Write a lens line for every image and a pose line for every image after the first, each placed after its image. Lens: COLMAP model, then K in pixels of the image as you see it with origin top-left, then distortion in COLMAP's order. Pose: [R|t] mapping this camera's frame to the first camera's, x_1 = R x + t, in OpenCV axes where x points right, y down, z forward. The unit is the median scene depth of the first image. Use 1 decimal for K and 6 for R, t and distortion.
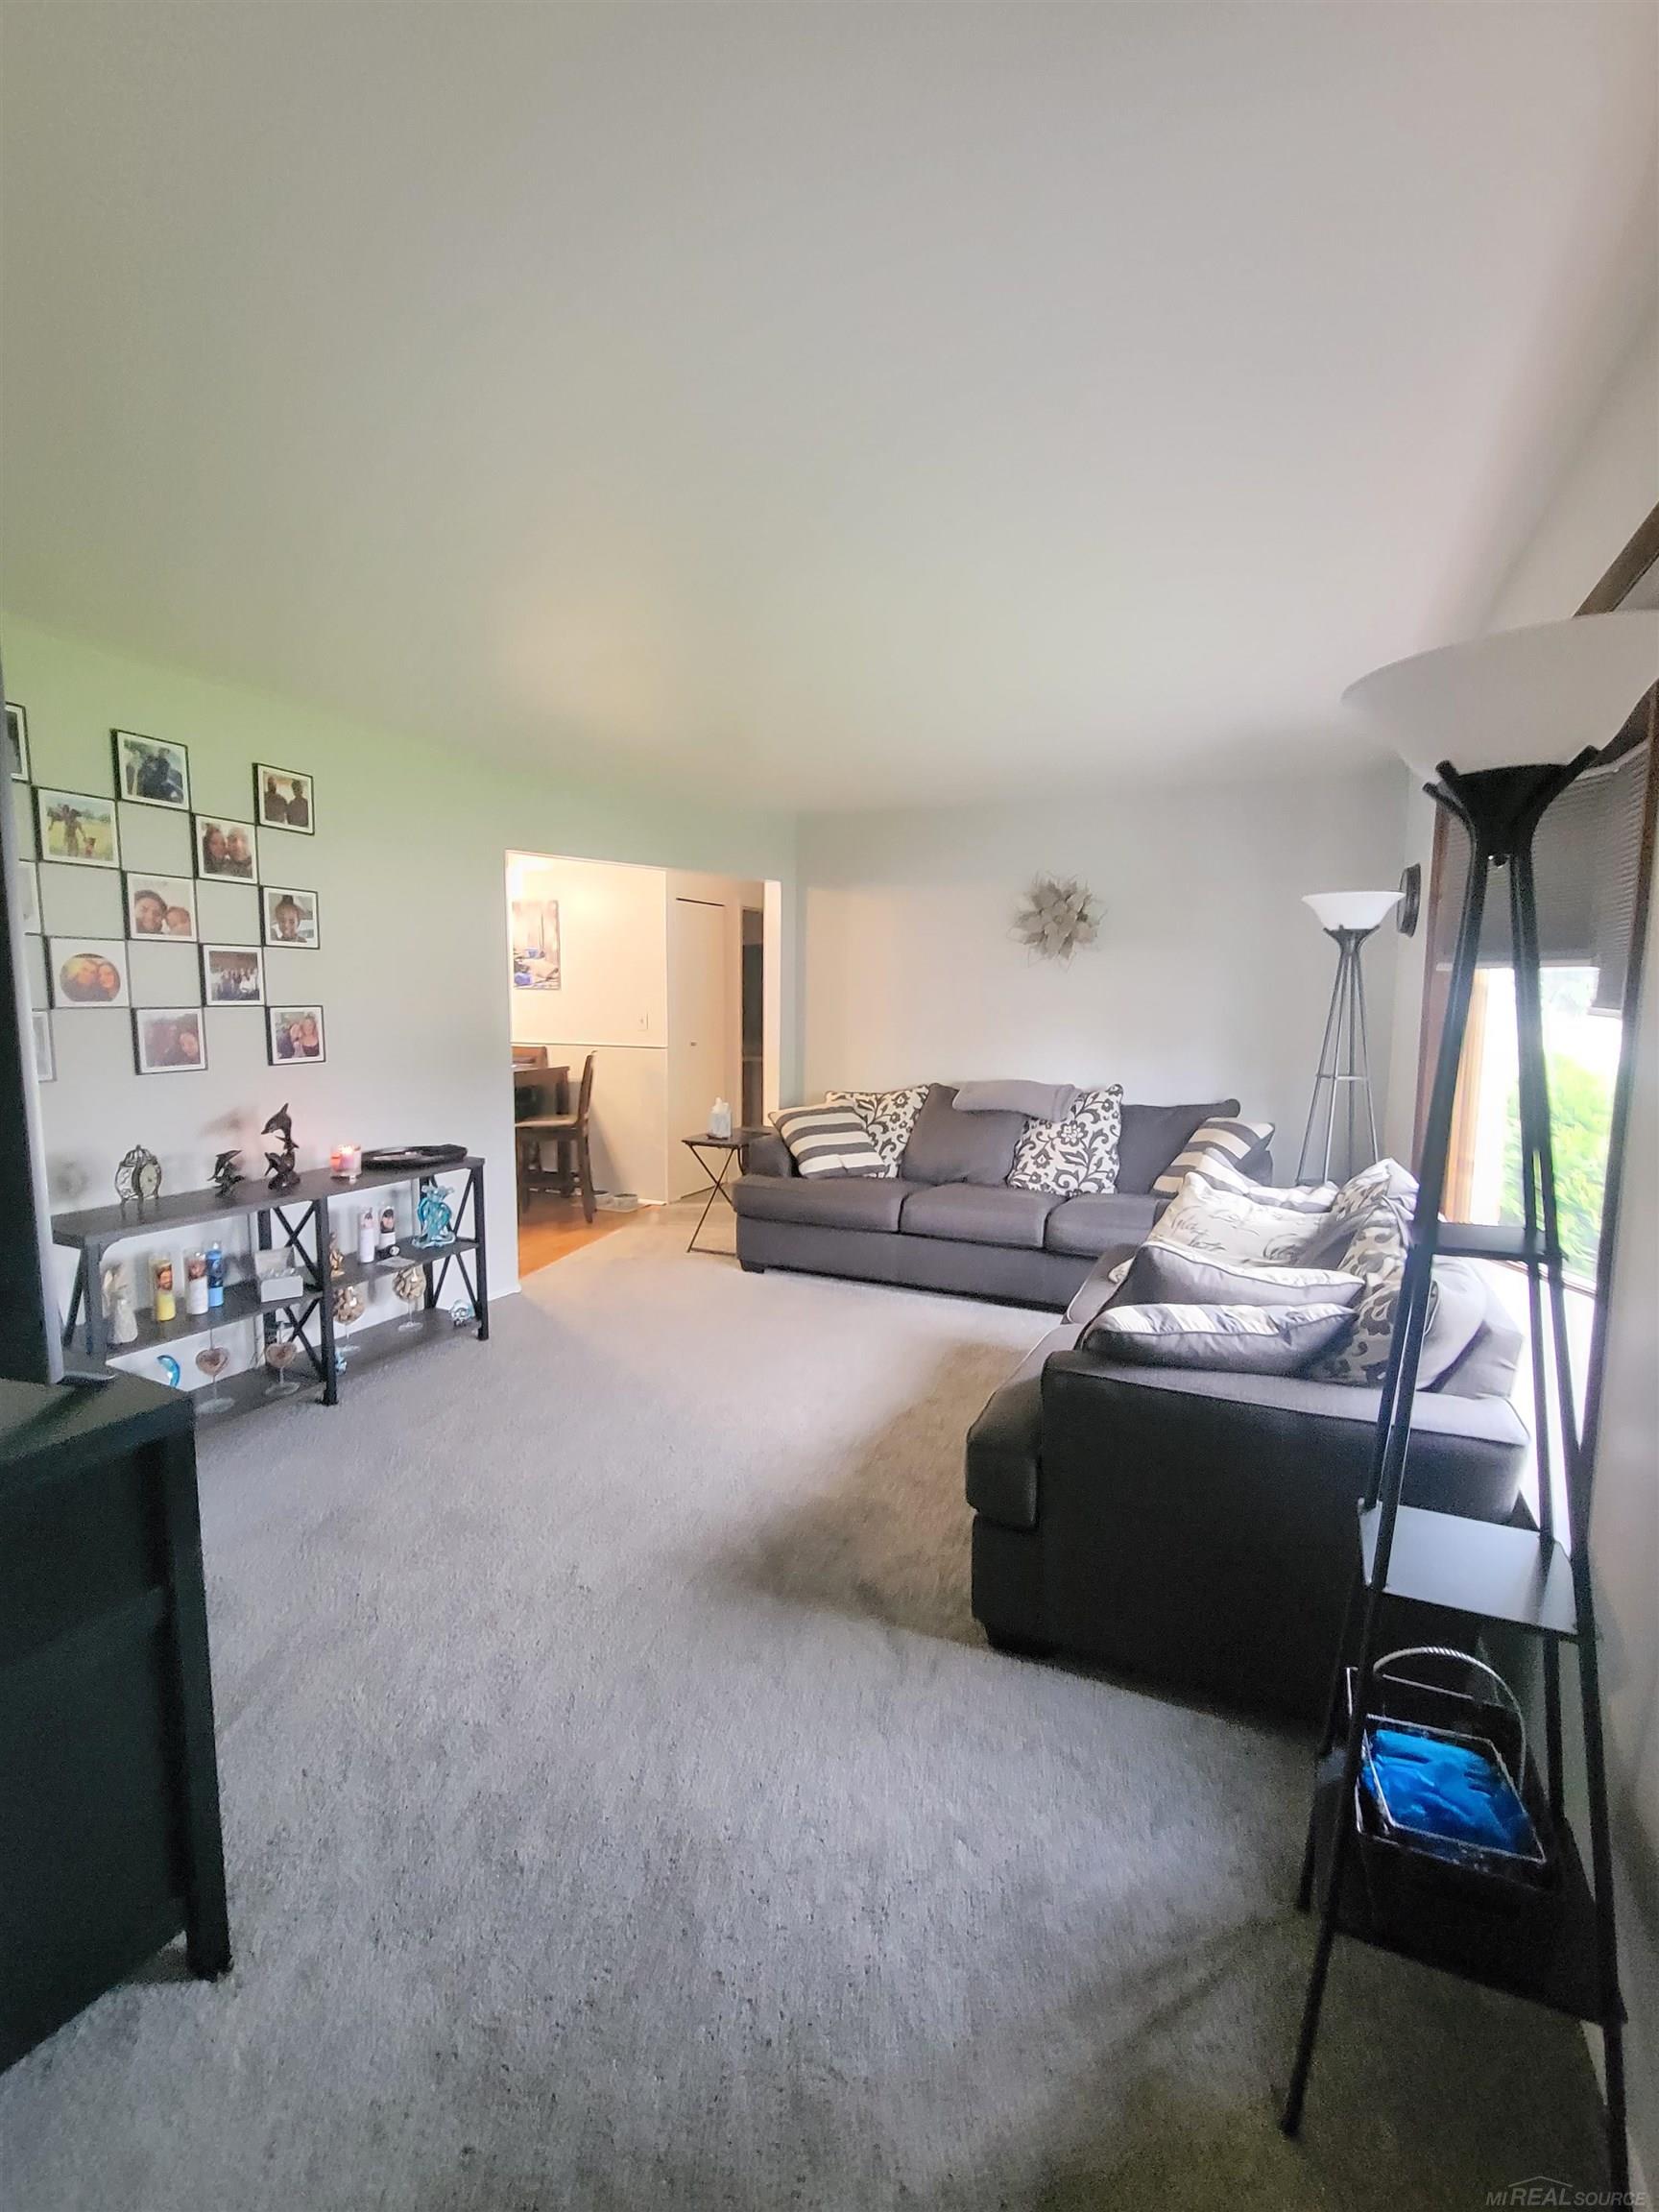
lens RADIAL K [[958.4, 0, 826.7], [0, 958.4, 1092.0], [0, 0, 1]] dist [0.001280, -0.000688]
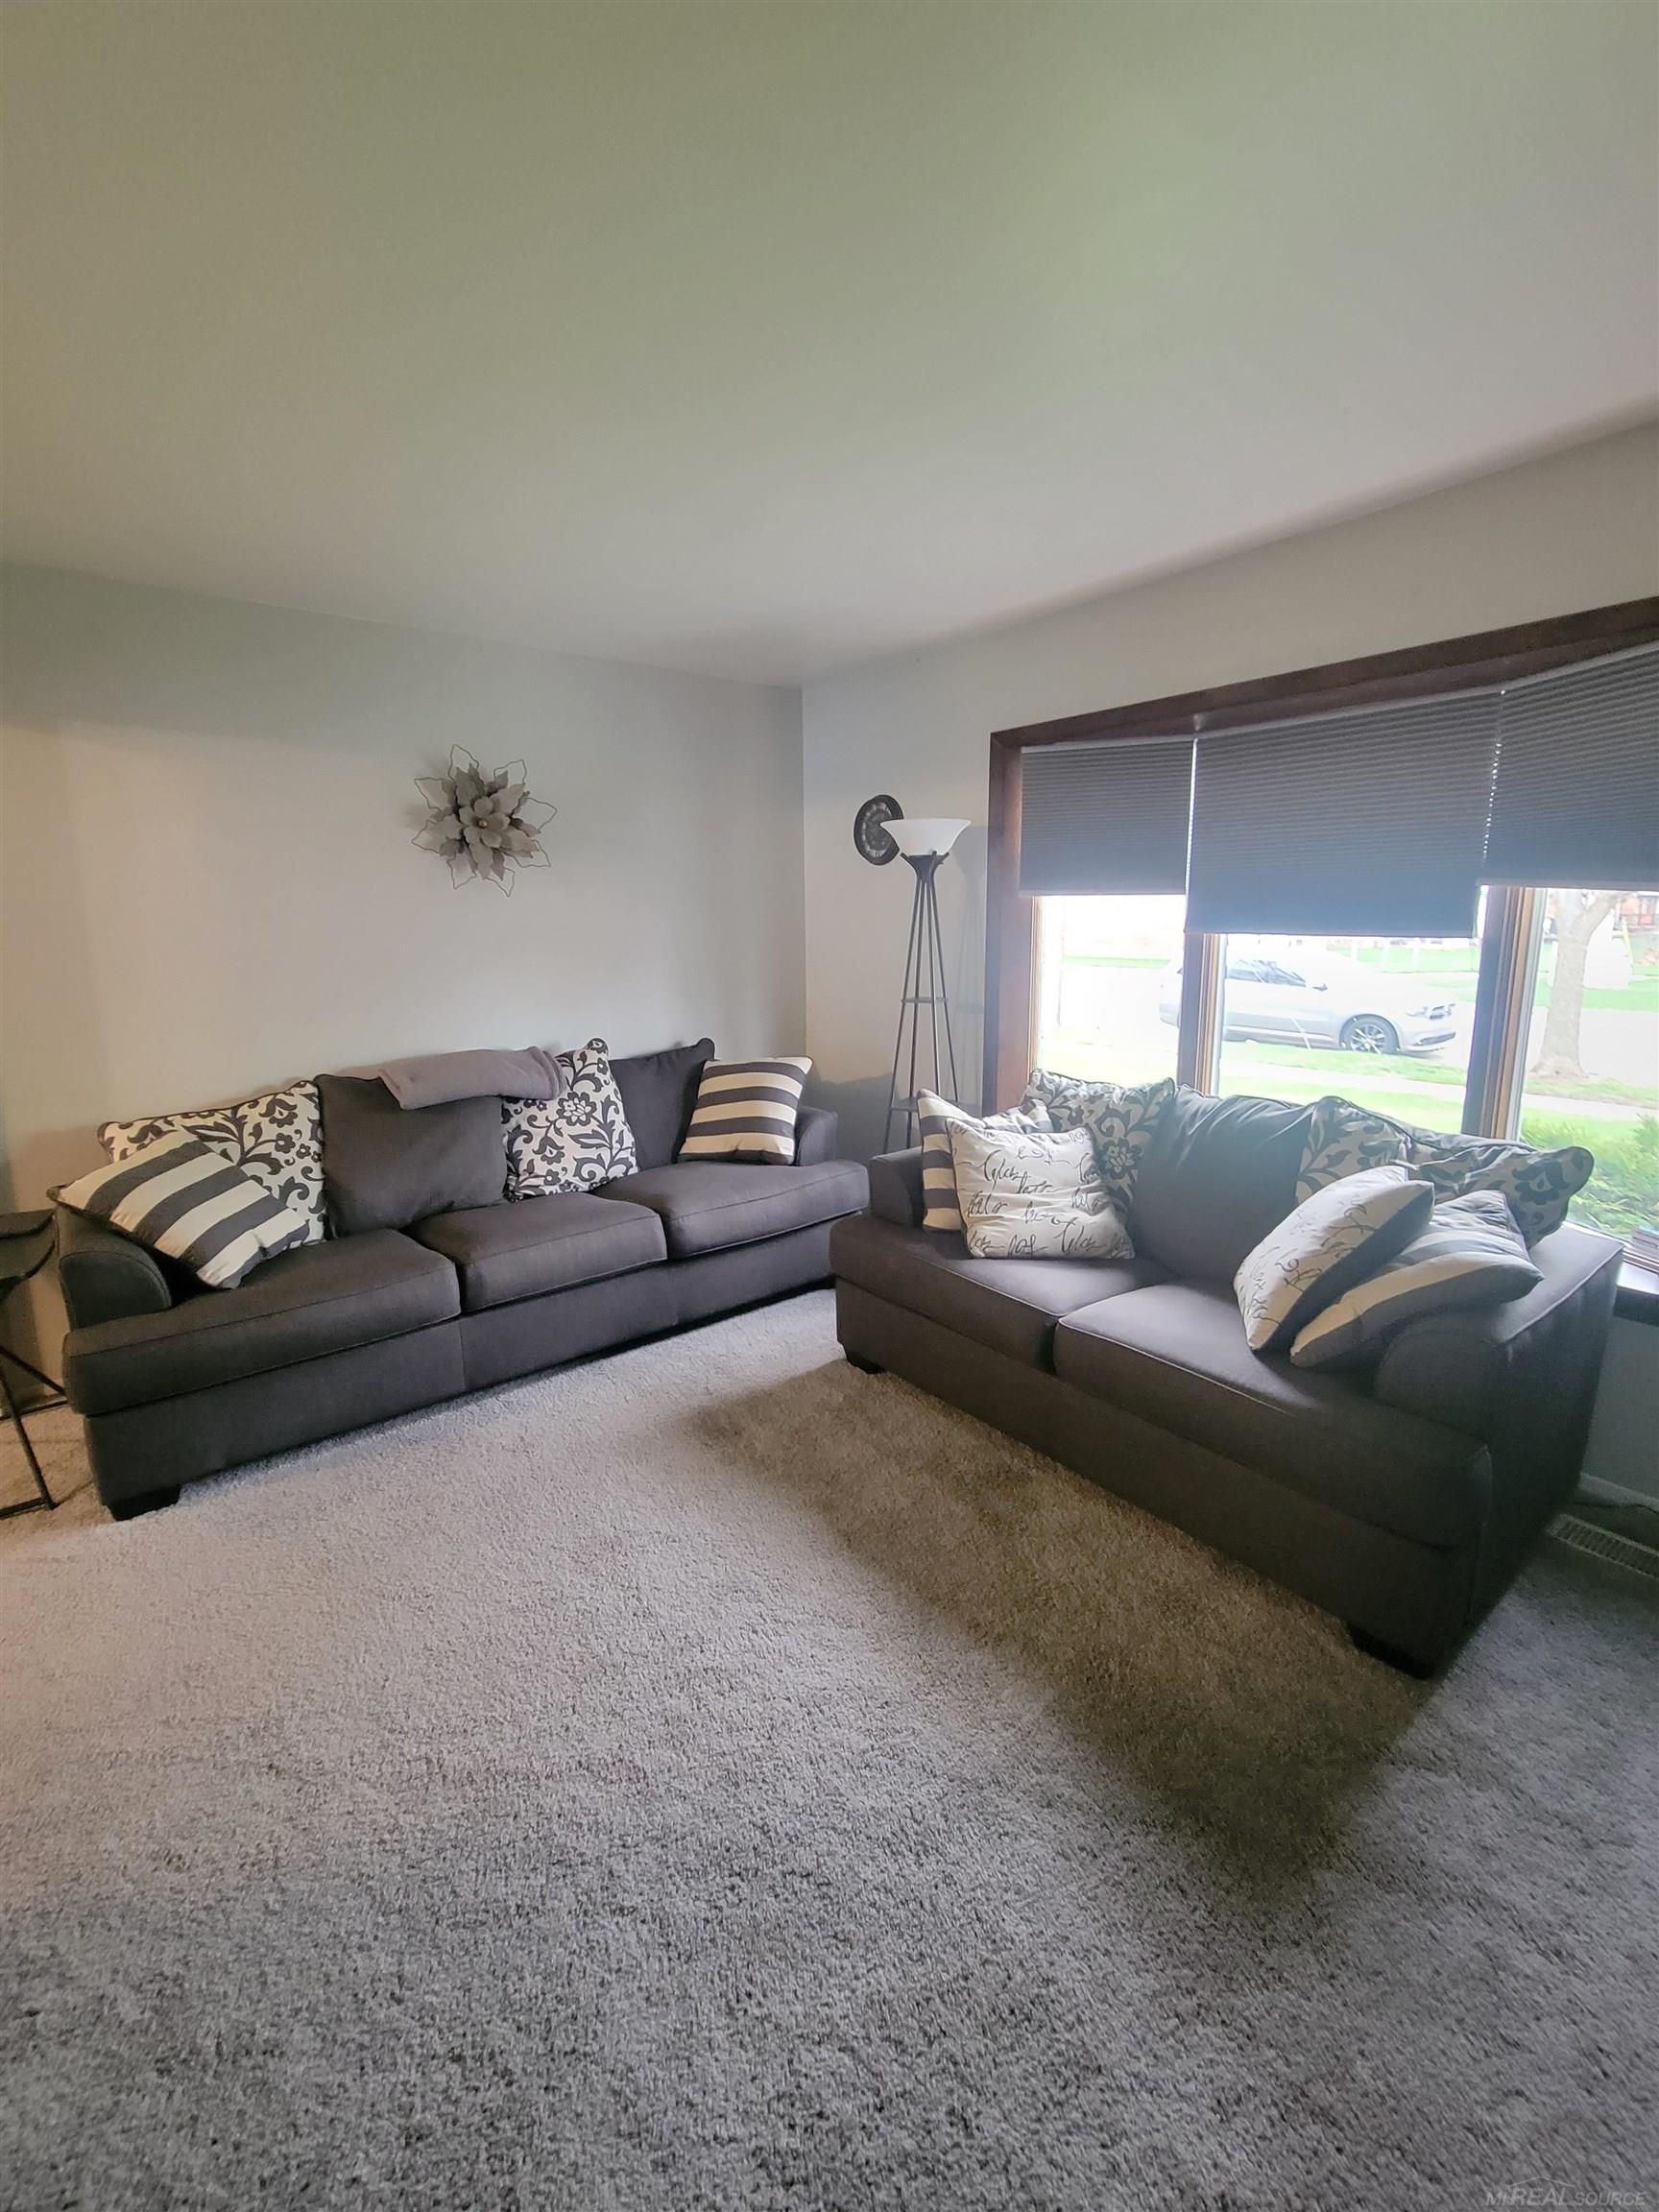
lens RADIAL K [[958.4, 0, 826.7], [0, 958.4, 1092.0], [0, 0, 1]] dist [0.001280, -0.000688]
pose [[0.440984, -0.175901, 0.880109, -0.328134], [0.107180, 0.983910, 0.142944, -0.058616], [-0.891092, 0.031294, 0.452742, 0.470876]]
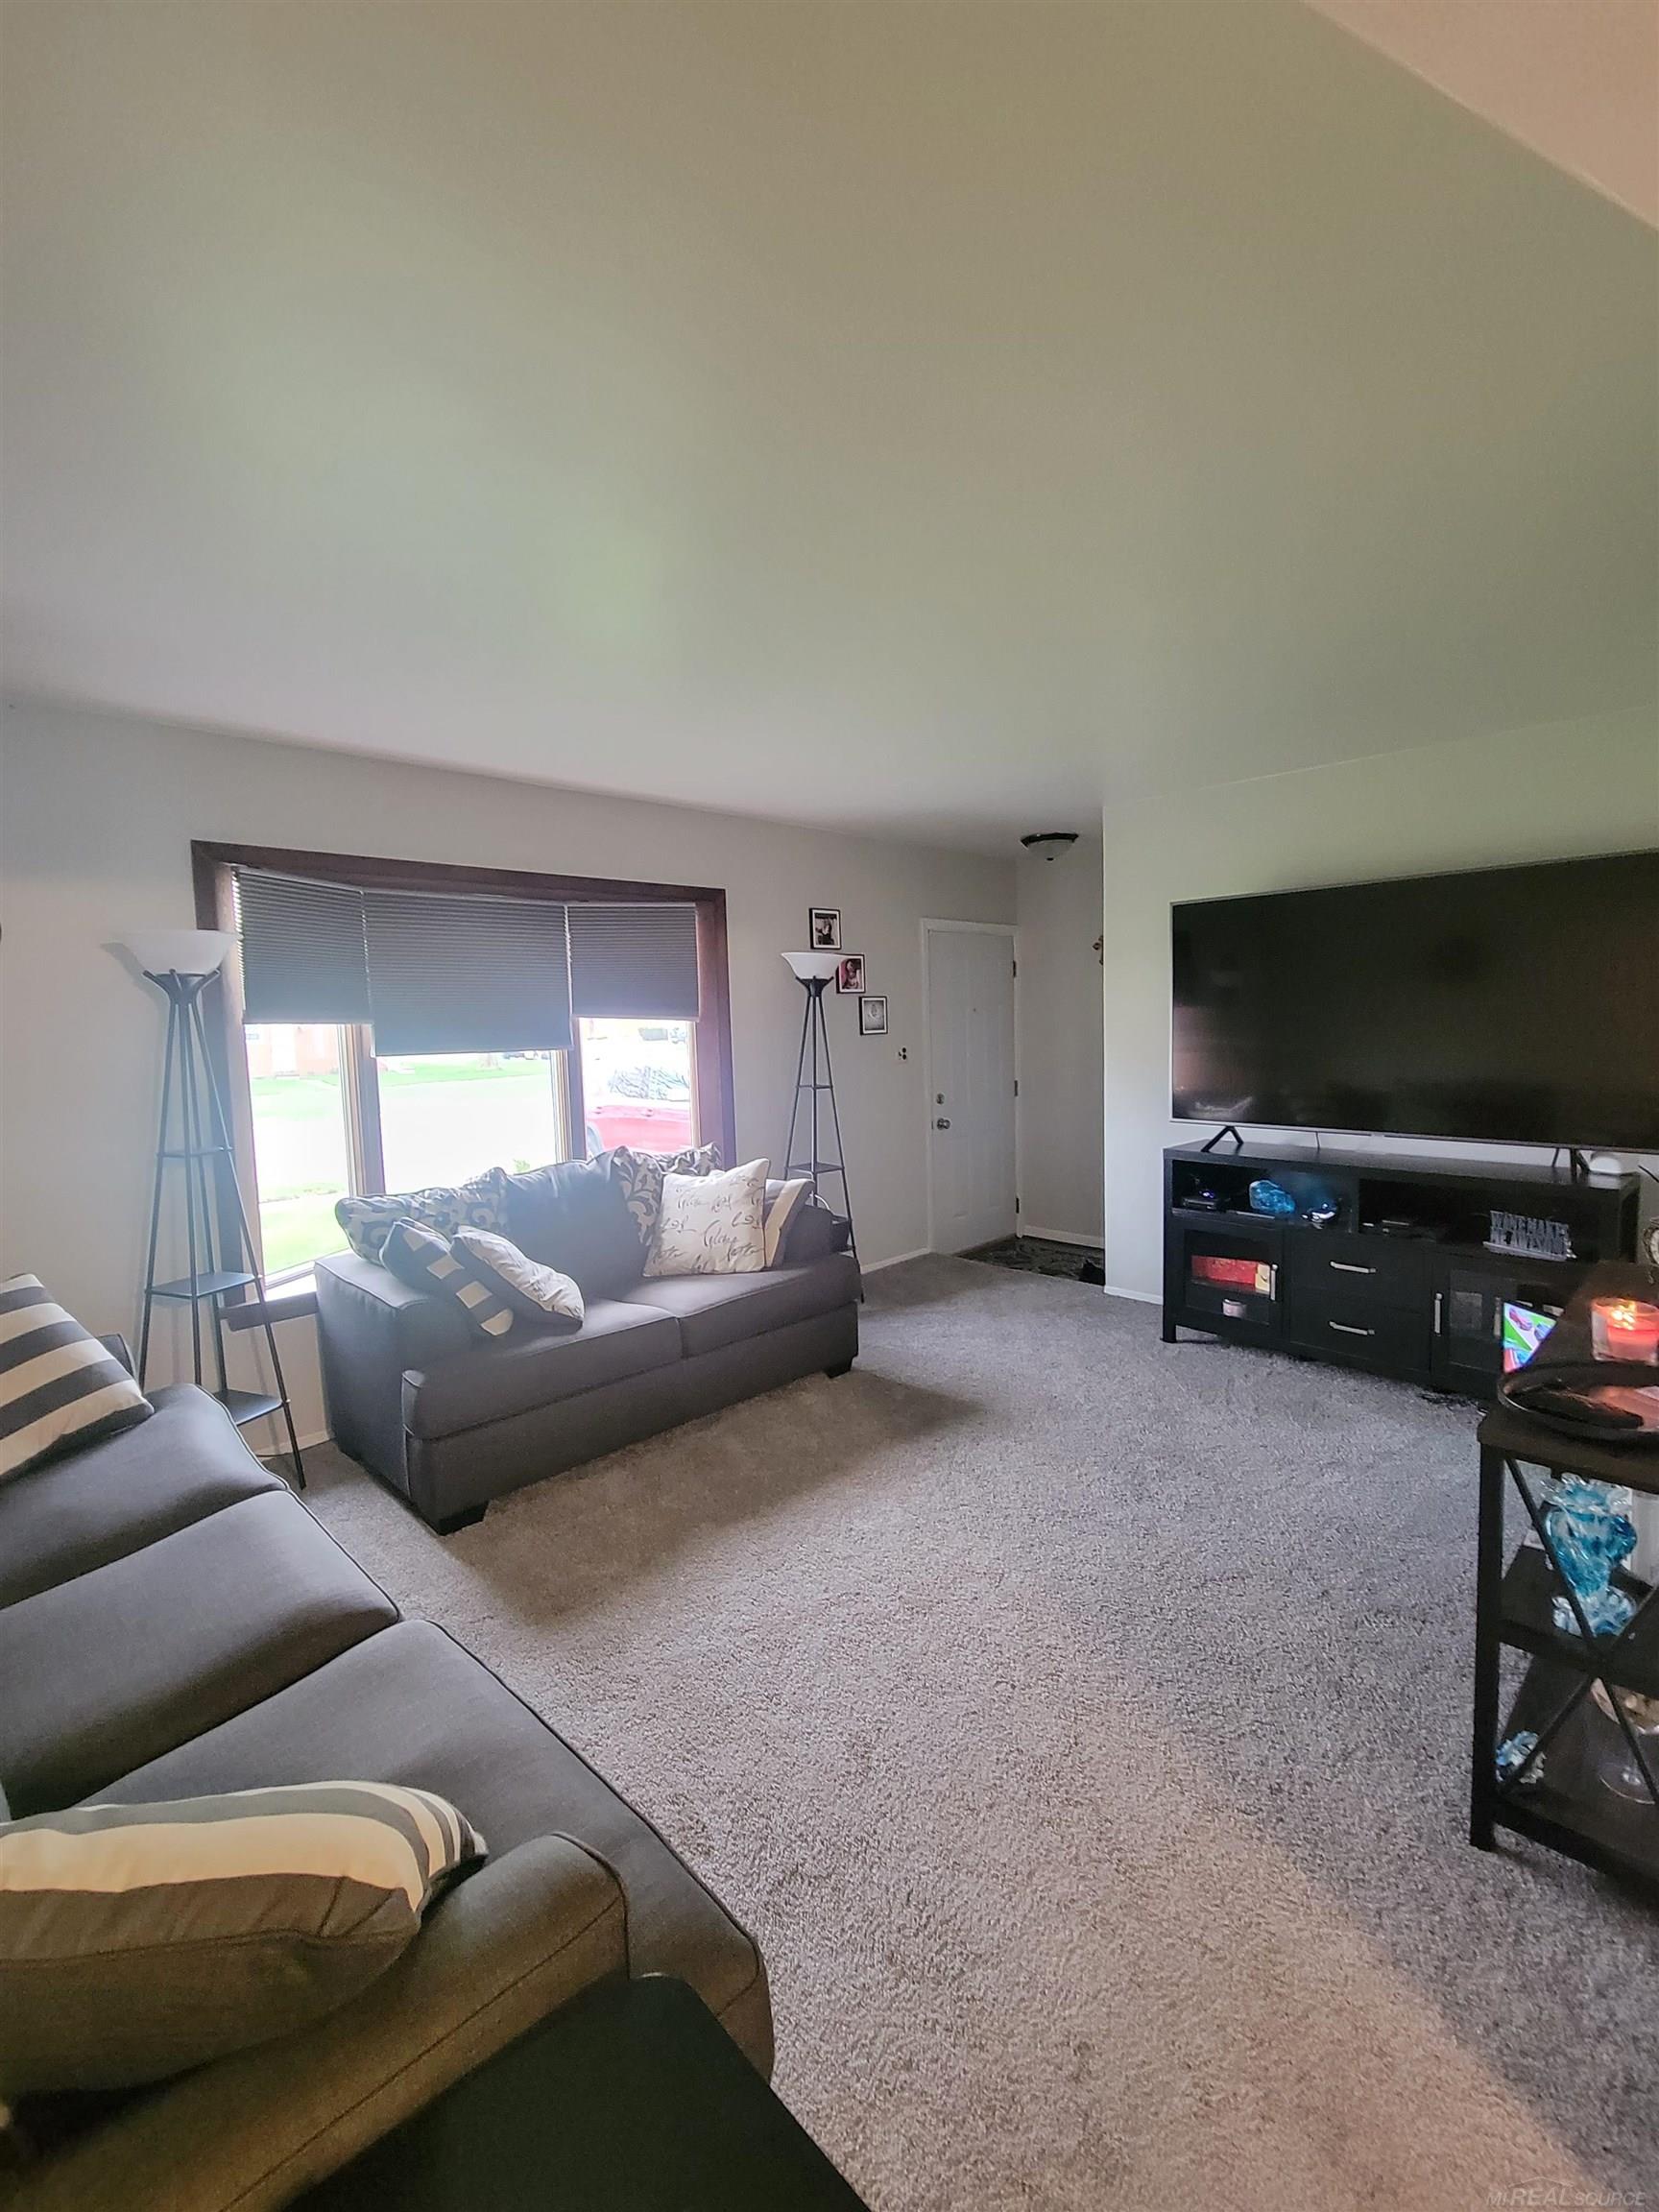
lens RADIAL K [[958.4, 0, 826.7], [0, 958.4, 1092.0], [0, 0, 1]] dist [0.001280, -0.000688]
pose [[-0.943653, 0.015602, 0.330567, -0.033971], [0.074865, 0.983057, 0.167314, -0.186888], [-0.322356, 0.182634, -0.928833, 1.899722]]
